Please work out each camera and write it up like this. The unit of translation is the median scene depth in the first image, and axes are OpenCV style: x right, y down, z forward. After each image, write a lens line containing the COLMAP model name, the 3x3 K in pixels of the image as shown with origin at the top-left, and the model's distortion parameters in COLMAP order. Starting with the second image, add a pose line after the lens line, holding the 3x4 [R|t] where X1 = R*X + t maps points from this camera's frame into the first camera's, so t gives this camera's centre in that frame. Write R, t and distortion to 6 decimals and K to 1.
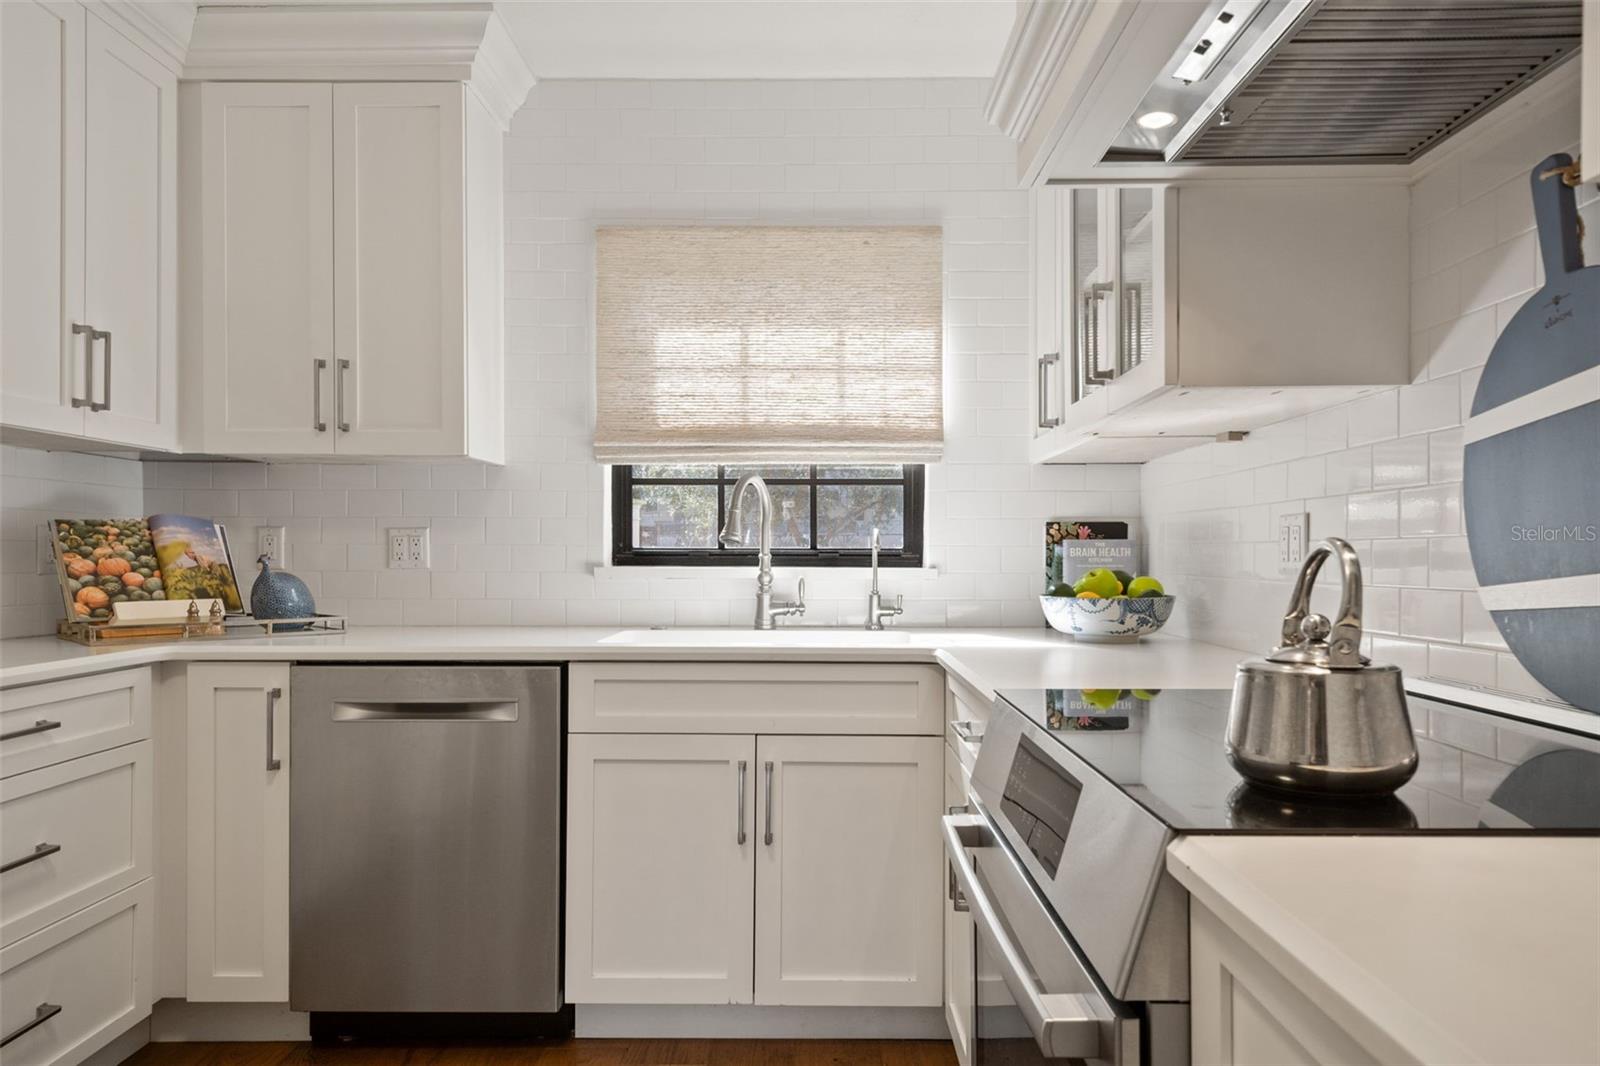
lens RADIAL K [[1033.7, 0, 804.1], [0, 1033.7, 555.2], [0, 0, 1]] dist [0.001844, -0.001952]
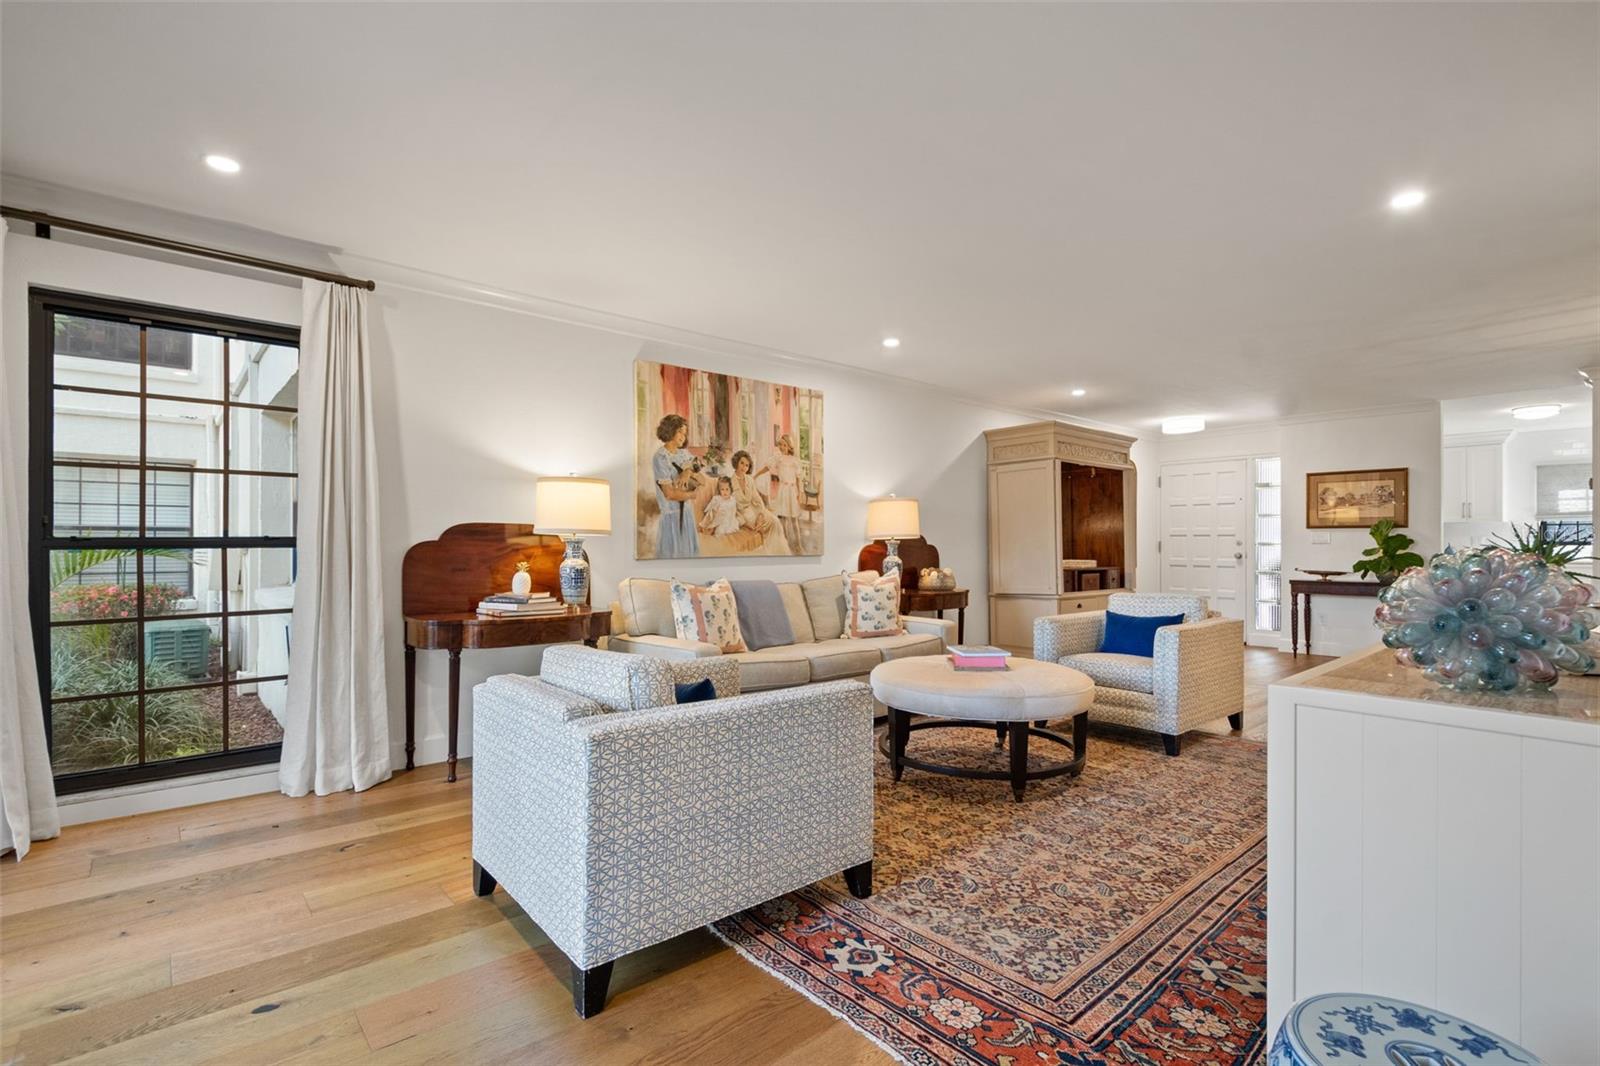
lens RADIAL K [[742.3, 0, 802.3], [0, 742.3, 553.0], [0, 0, 1]] dist [0.035420, -0.029624]
pose [[0.652930, 0.003923, -0.757409, 0.141101], [-0.002680, 0.999992, 0.002869, 0.036399], [0.757414, 0.000156, 0.652935, -3.205071]]
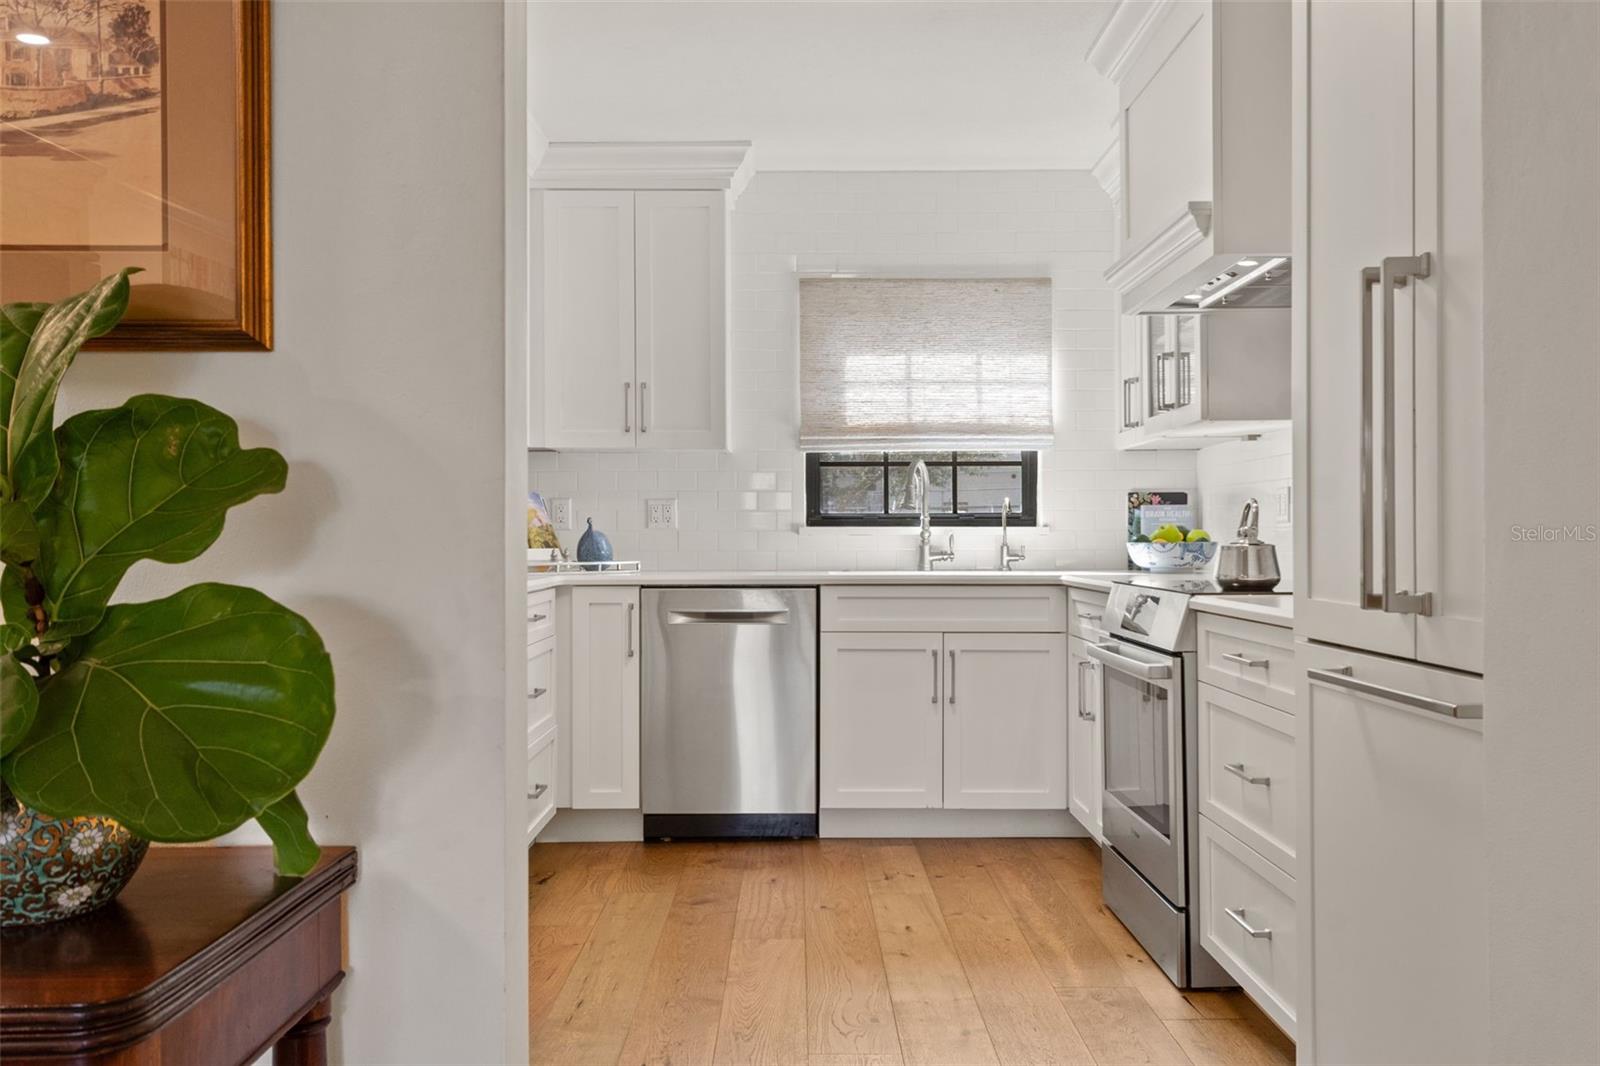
lens RADIAL K [[1296.7, 0, 800.0], [0, 1296.7, 533.0], [0, 0, 1]] dist [0.004488, -0.000144]
pose [[0.999985, -0.005115, 0.002165, -0.209440], [0.005119, 0.999986, -0.001533, 0.022507], [-0.002157, 0.001544, 0.999996, -0.735054]]
